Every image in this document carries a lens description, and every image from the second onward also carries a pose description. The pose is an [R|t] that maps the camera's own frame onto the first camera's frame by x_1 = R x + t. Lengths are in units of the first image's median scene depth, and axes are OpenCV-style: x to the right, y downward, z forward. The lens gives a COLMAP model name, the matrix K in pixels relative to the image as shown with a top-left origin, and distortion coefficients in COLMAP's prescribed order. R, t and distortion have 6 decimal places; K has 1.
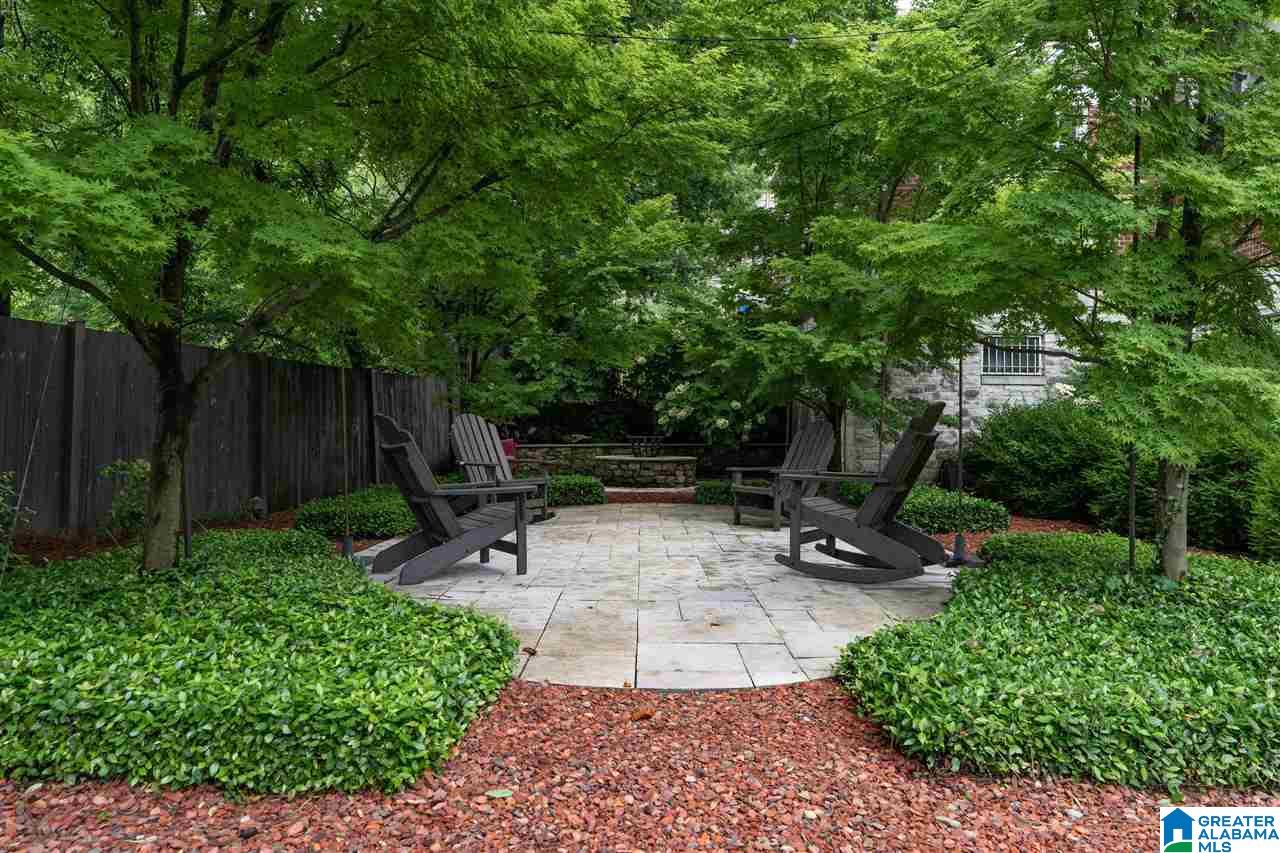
lens RADIAL K [[877.6, 0, 639.7], [0, 877.6, 424.0], [0, 0, 1]] dist [0.006577, 0.000336]
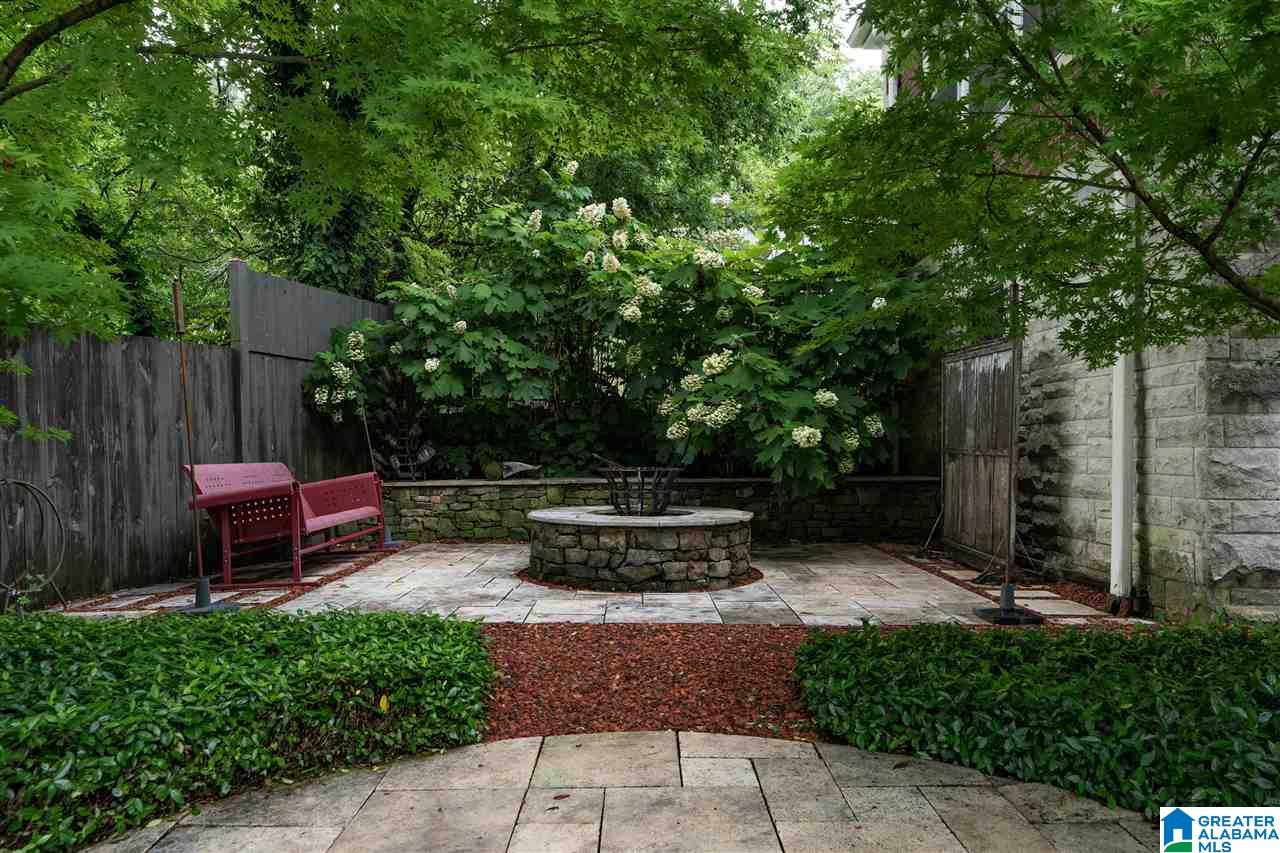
lens RADIAL K [[877.6, 0, 640.1], [0, 877.6, 429.0], [0, 0, 1]] dist [0.006577, 0.000336]
pose [[0.999953, -0.009320, 0.002662, 0.004952], [0.009373, 0.999744, -0.020592, 0.004303], [-0.002470, 0.020616, 0.999784, 0.514620]]
